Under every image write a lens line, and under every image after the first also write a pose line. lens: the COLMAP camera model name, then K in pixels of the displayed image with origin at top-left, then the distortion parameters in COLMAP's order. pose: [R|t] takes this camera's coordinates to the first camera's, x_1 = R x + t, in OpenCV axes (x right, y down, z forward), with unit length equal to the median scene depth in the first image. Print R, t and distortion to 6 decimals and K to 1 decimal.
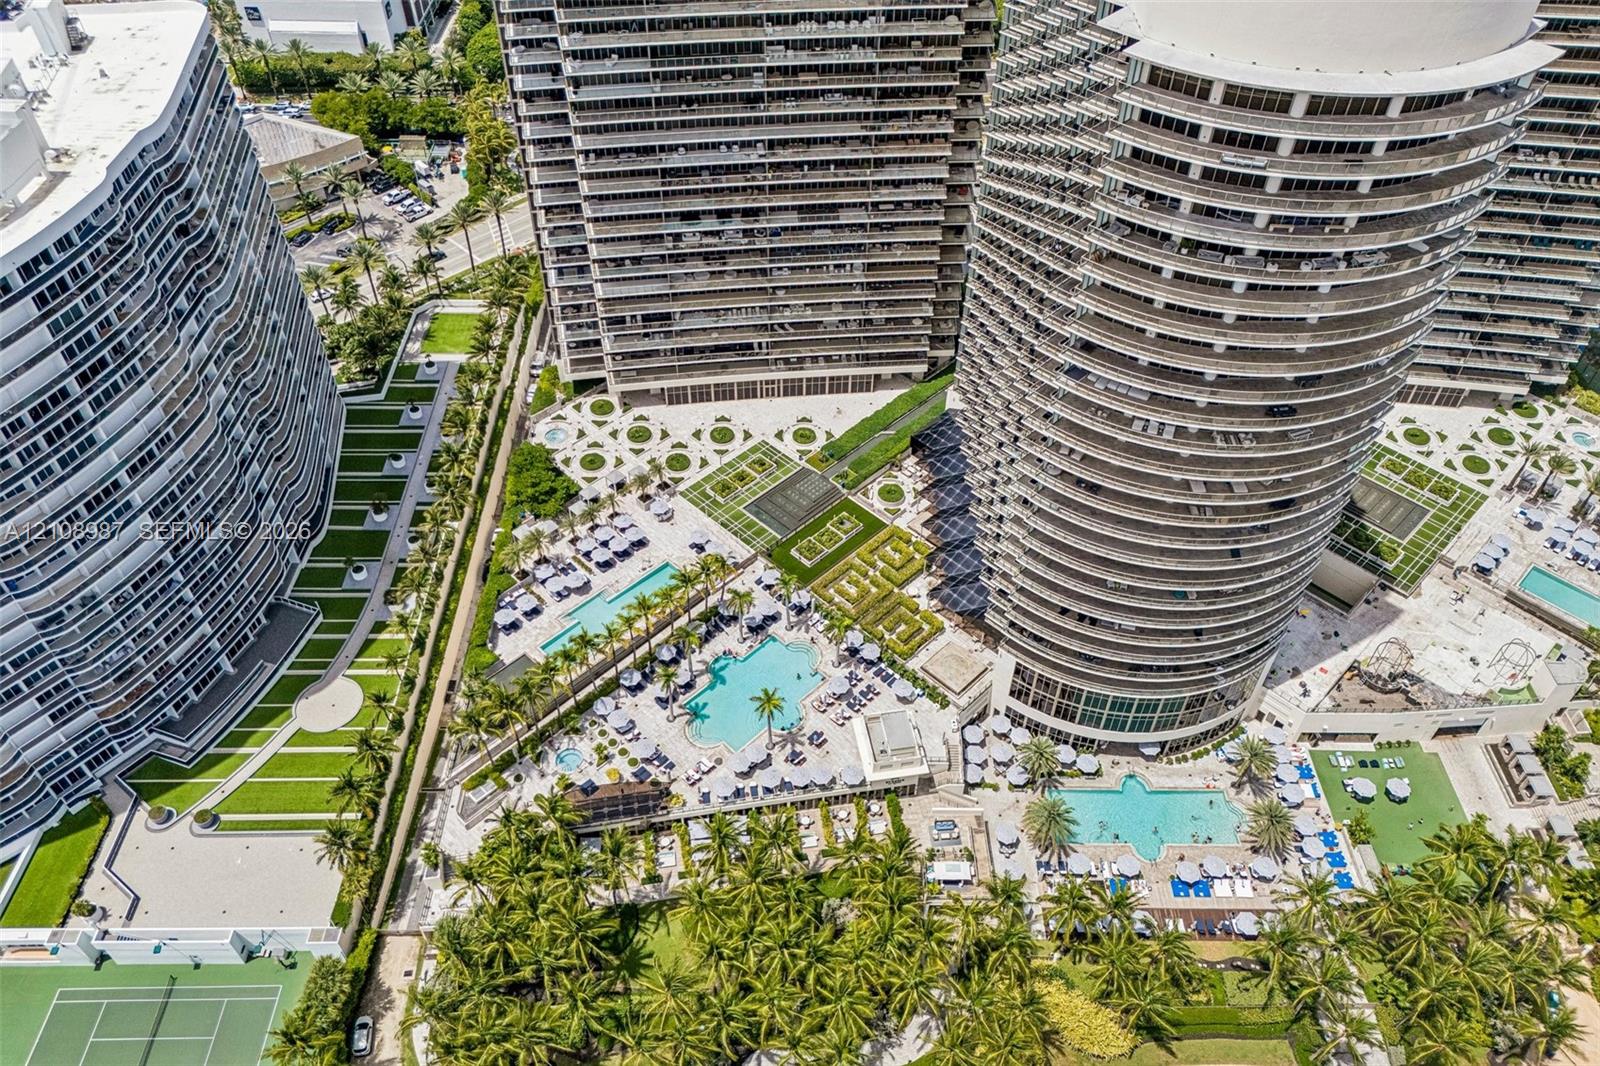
lens RADIAL K [[1183.0, 0, 800.0], [0, 1183.0, 533.0], [0, 0, 1]] dist [0.061308, -0.054614]
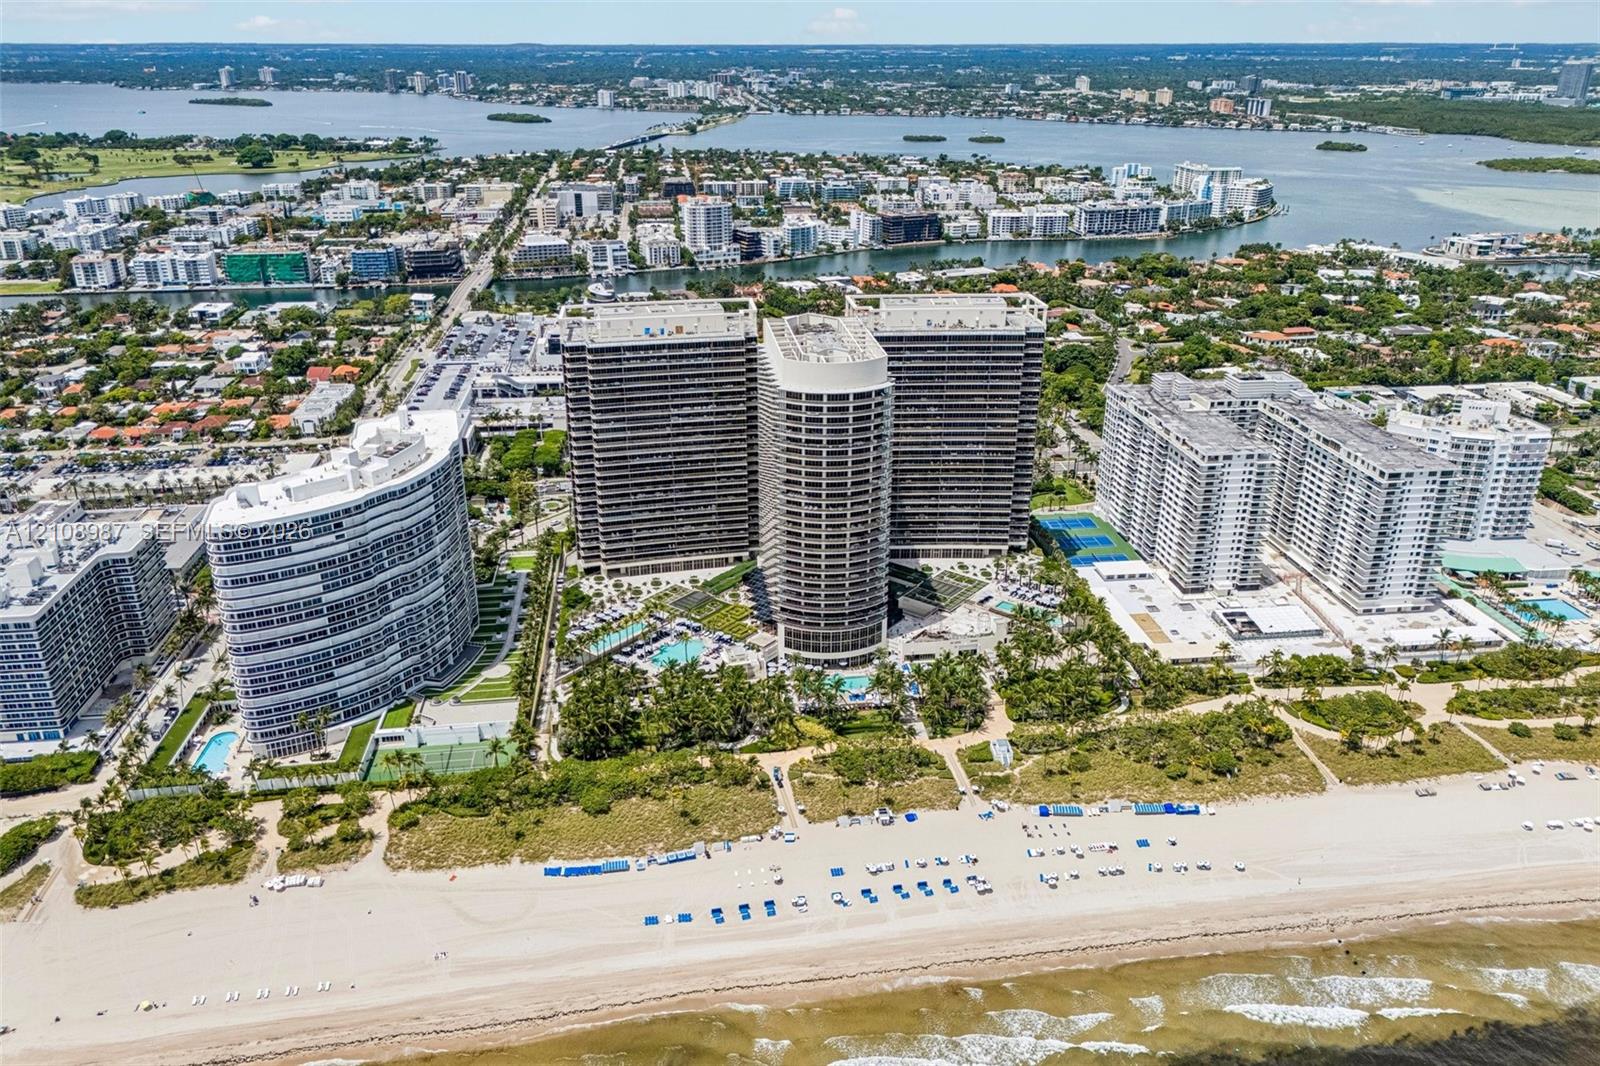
lens RADIAL K [[1183.0, 0, 800.0], [0, 1183.0, 533.0], [0, 0, 1]] dist [0.061308, -0.054614]
pose [[0.992580, -0.050893, 0.110427, -0.045039], [0.089486, 0.920621, -0.380064, 0.789570], [-0.082318, 0.387126, 0.918345, -1.228213]]
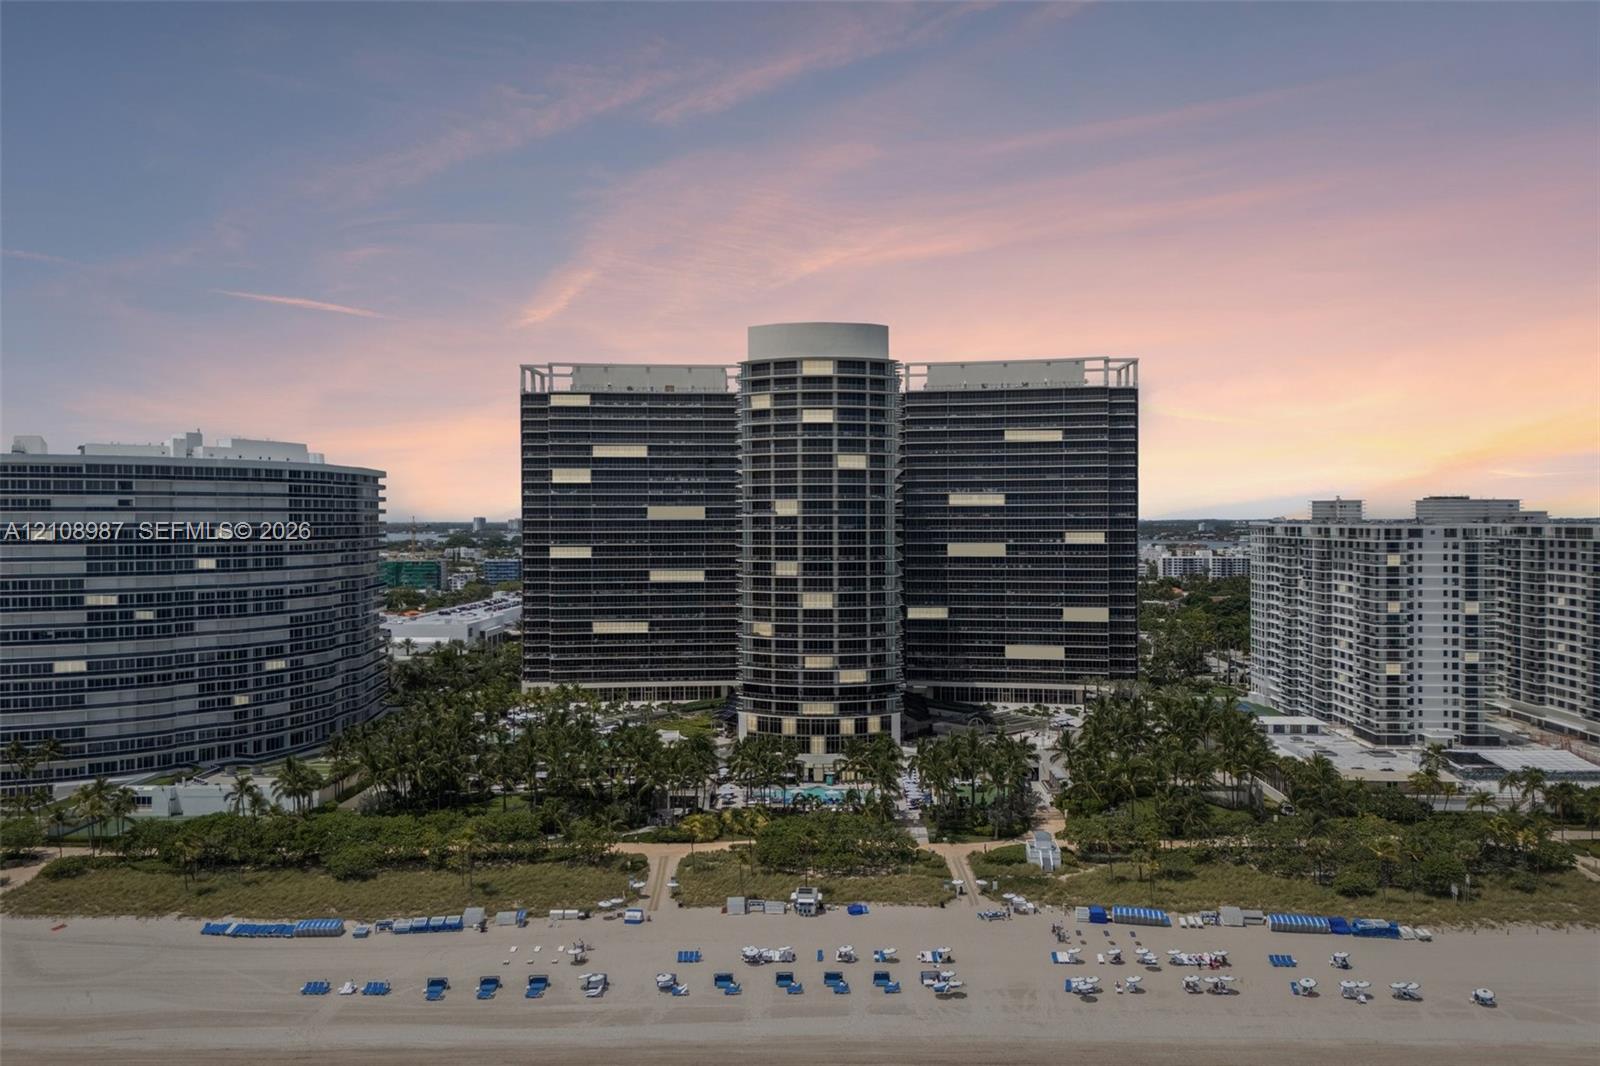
lens RADIAL K [[1186.6, 0, 800.0], [0, 1186.6, 533.0], [0, 0, 1]] dist [0.020846, 0.000944]
pose [[0.998579, -0.011181, -0.052101, 0.319624], [-0.028833, 0.708872, -0.704747, 1.019199], [0.044813, 0.705248, 0.707543, -0.351139]]
